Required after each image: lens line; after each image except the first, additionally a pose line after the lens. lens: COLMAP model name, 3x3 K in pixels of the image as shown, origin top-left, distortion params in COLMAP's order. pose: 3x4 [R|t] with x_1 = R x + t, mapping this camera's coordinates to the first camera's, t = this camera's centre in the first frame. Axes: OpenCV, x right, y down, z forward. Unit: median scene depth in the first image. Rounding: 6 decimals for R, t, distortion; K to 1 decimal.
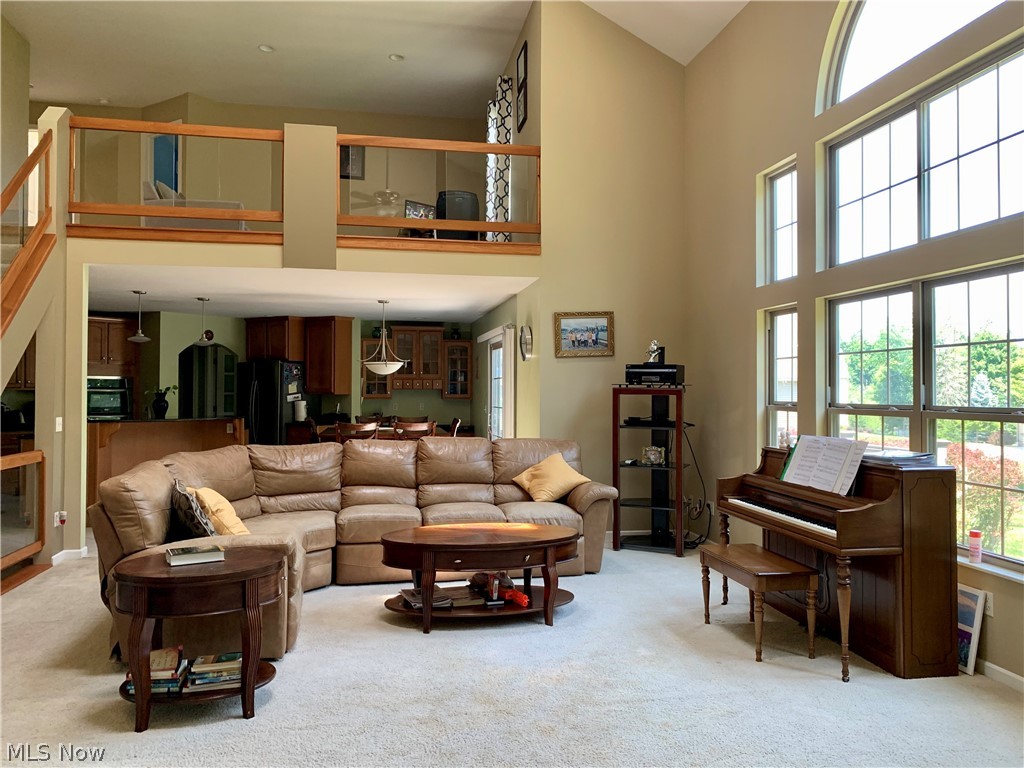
lens RADIAL K [[773.8, 0, 523.3], [0, 773.8, 386.4], [0, 0, 1]] dist [0.092367, -0.150837]
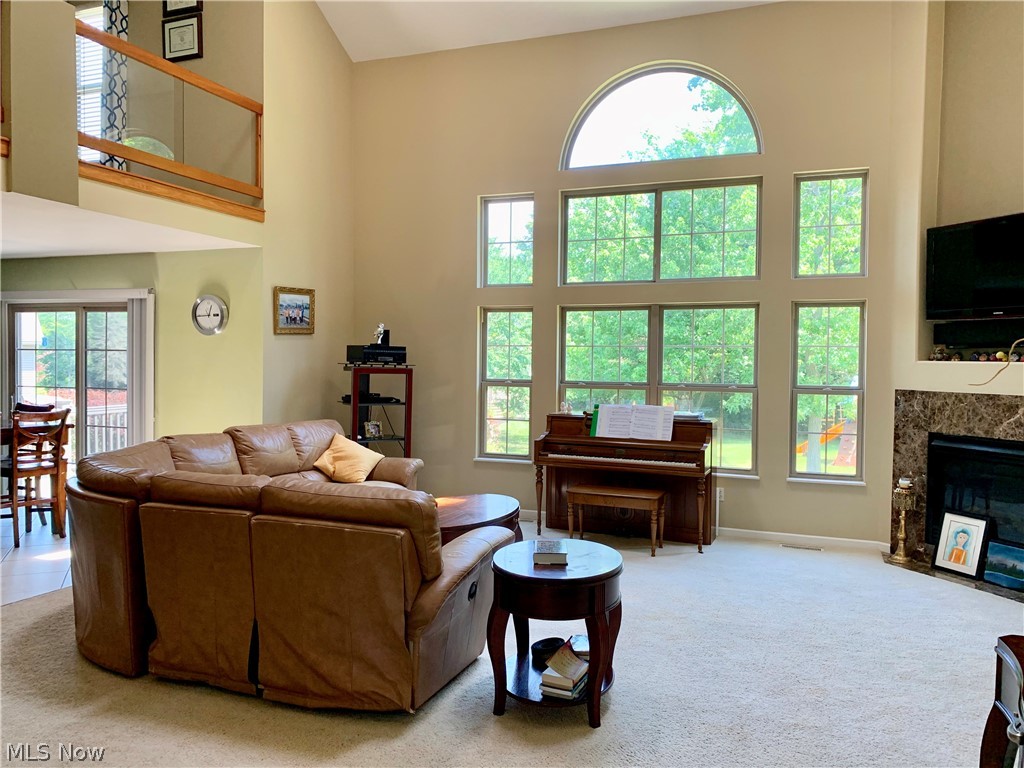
lens RADIAL K [[779.7, 0, 511.8], [0, 779.7, 380.0], [0, 0, 1]] dist [0.010335, 0.001550]
pose [[0.536851, -0.017174, 0.843502, -0.694688], [-0.016937, 0.999372, 0.031127, -0.018578], [-0.843507, -0.030997, 0.536223, 0.280958]]
